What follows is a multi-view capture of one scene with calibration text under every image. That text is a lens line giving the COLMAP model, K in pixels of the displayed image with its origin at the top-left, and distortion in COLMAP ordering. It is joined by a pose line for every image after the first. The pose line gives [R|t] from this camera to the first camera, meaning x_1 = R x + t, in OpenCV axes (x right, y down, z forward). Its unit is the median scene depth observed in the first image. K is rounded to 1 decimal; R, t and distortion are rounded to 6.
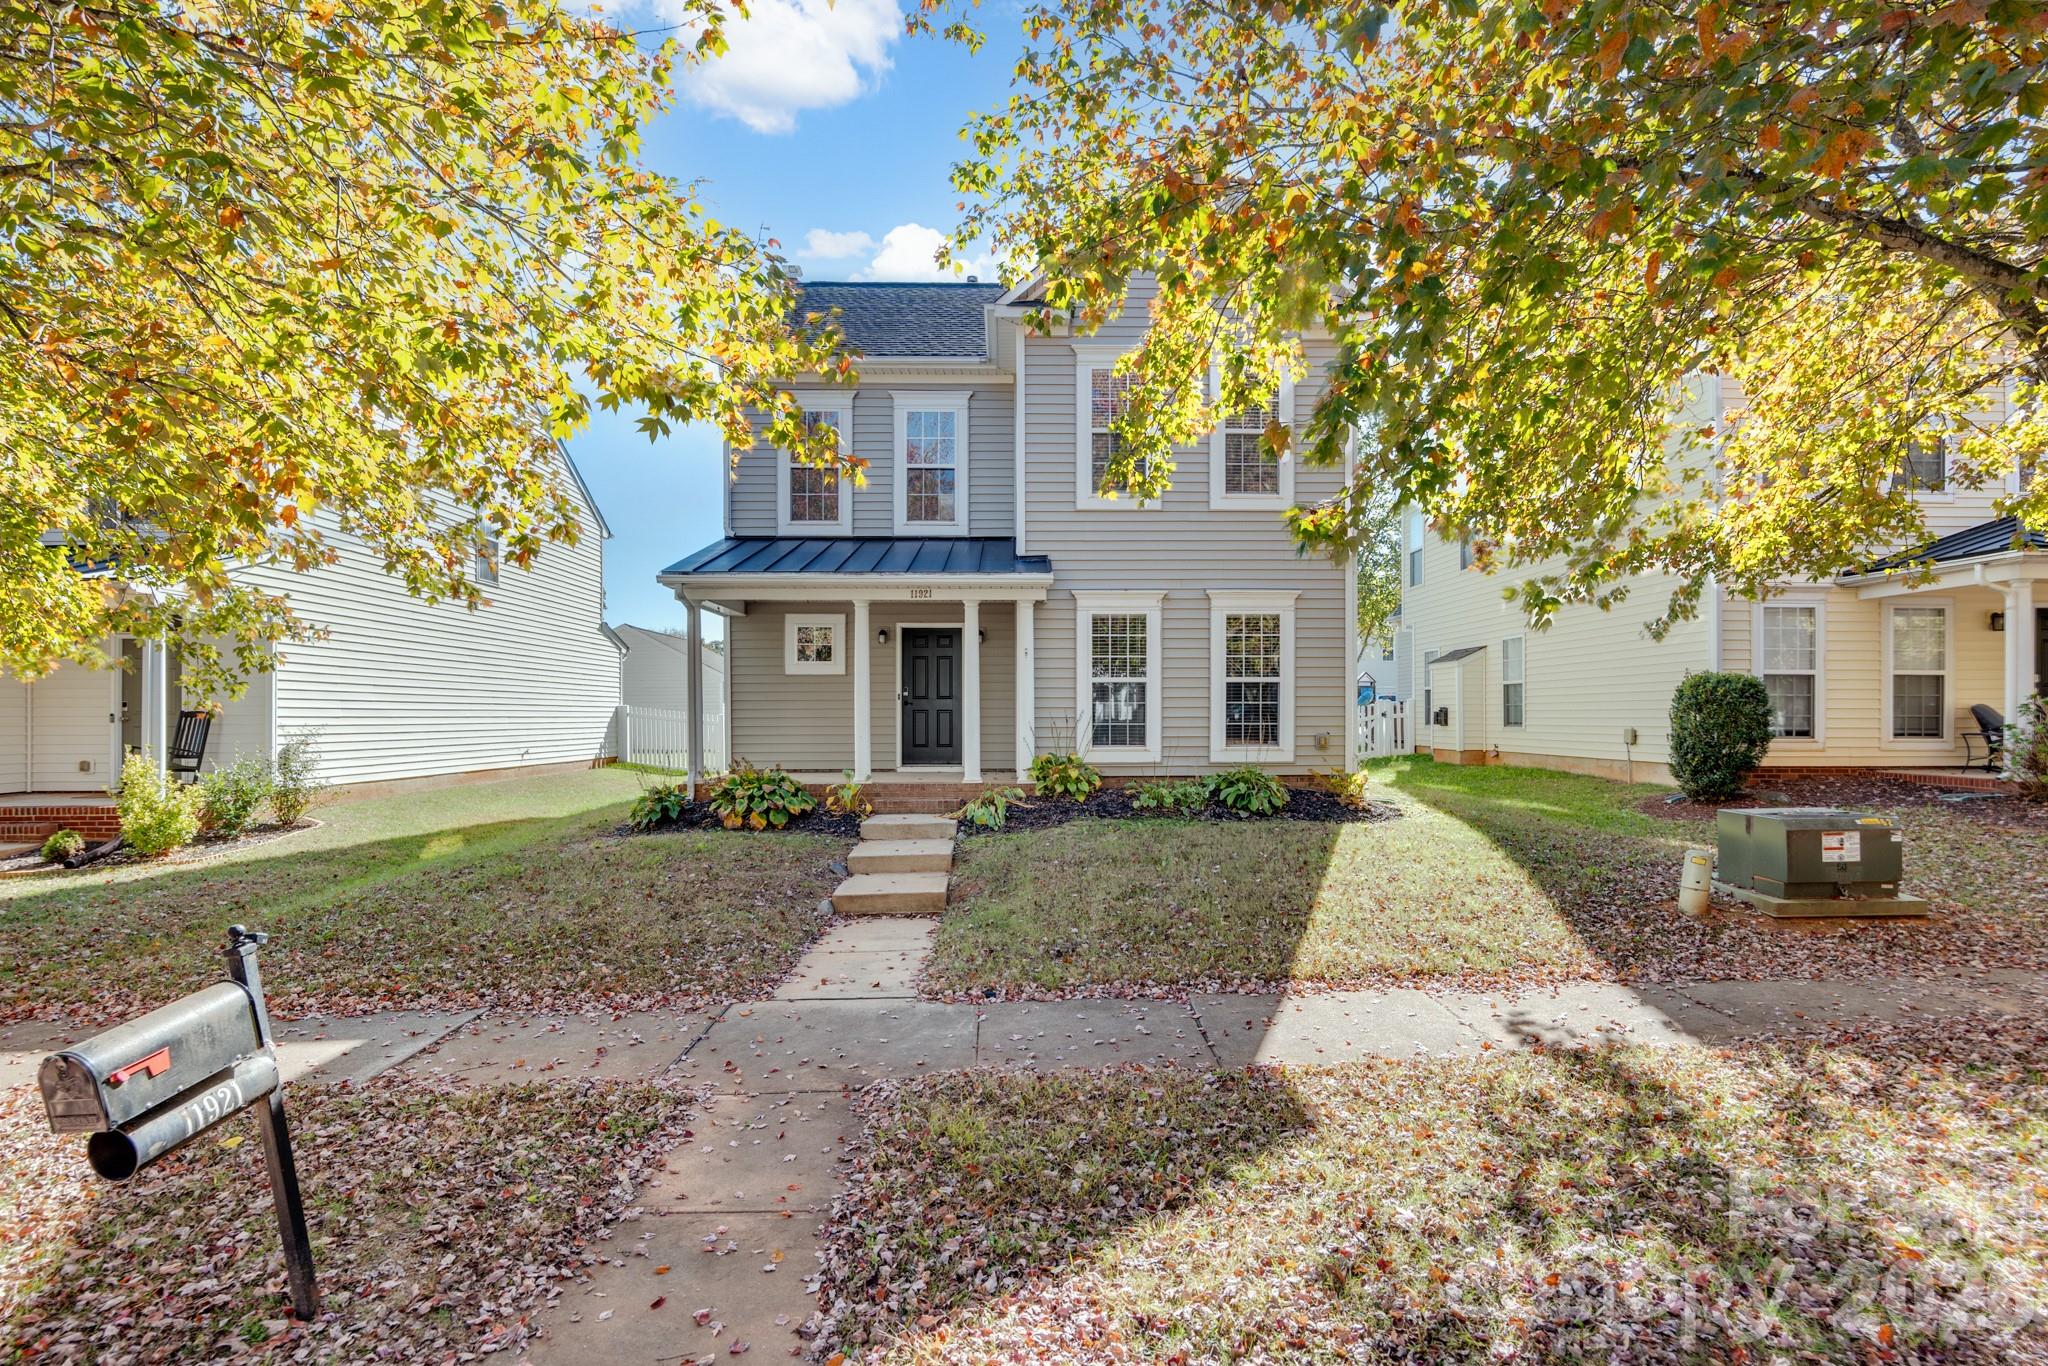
lens RADIAL K [[987.1, 0, 1013.1], [0, 987.1, 686.4], [0, 0, 1]] dist [-0.017096, -0.000126]
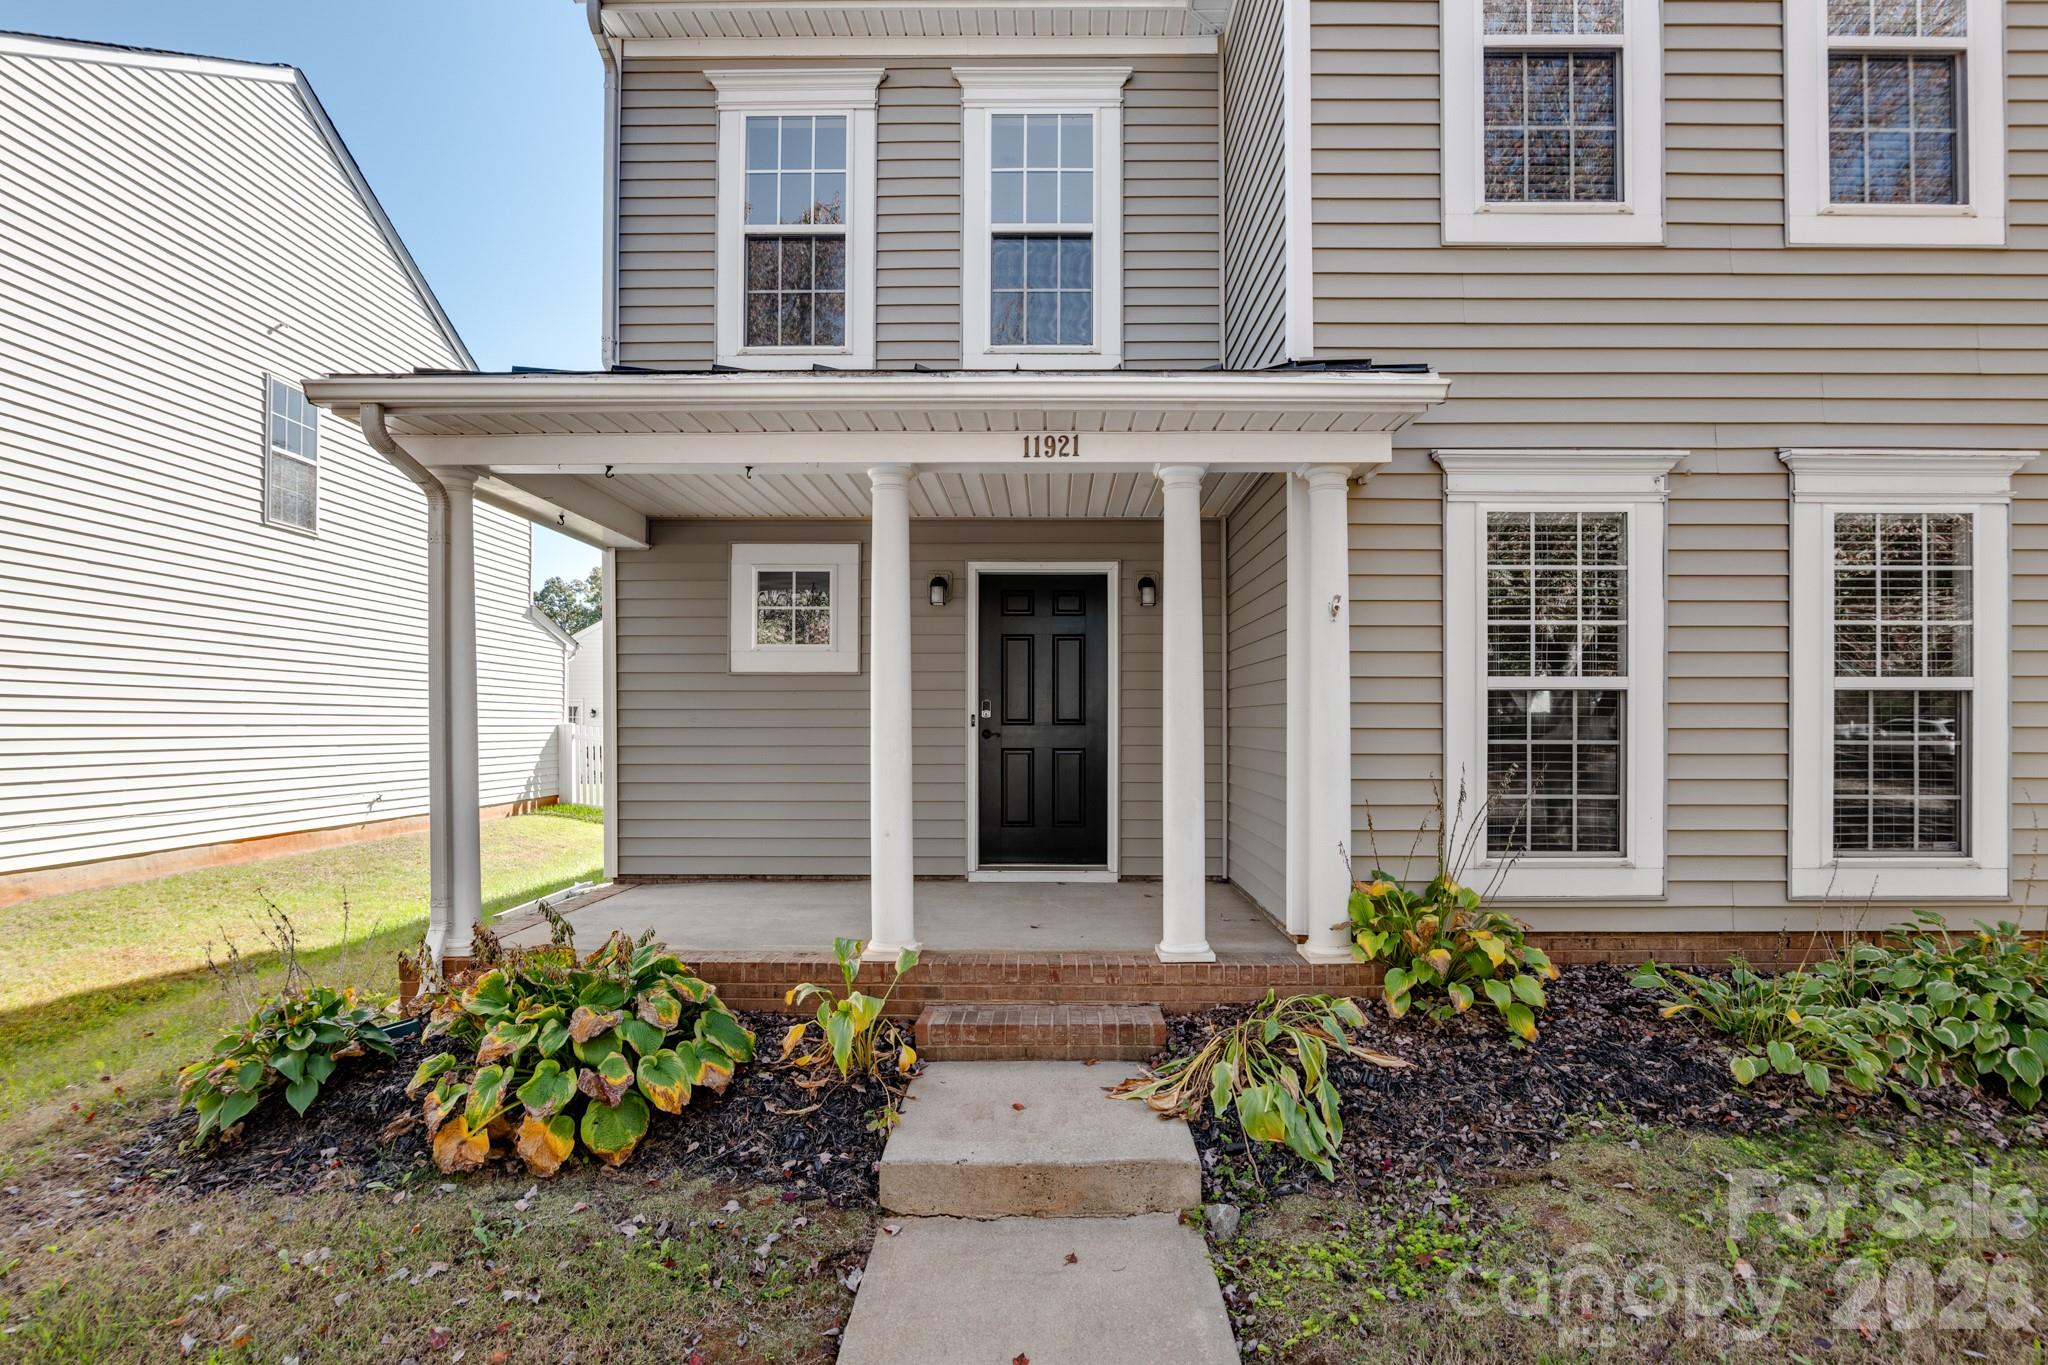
lens RADIAL K [[955.6, 0, 1036.1], [0, 955.6, 691.0], [0, 0, 1]] dist [-0.028079, 0.000132]
pose [[0.999908, 0.001219, -0.013516, -0.091549], [-0.001302, 0.999981, -0.006097, -0.000973], [0.013508, 0.006114, 0.999890, 0.629640]]
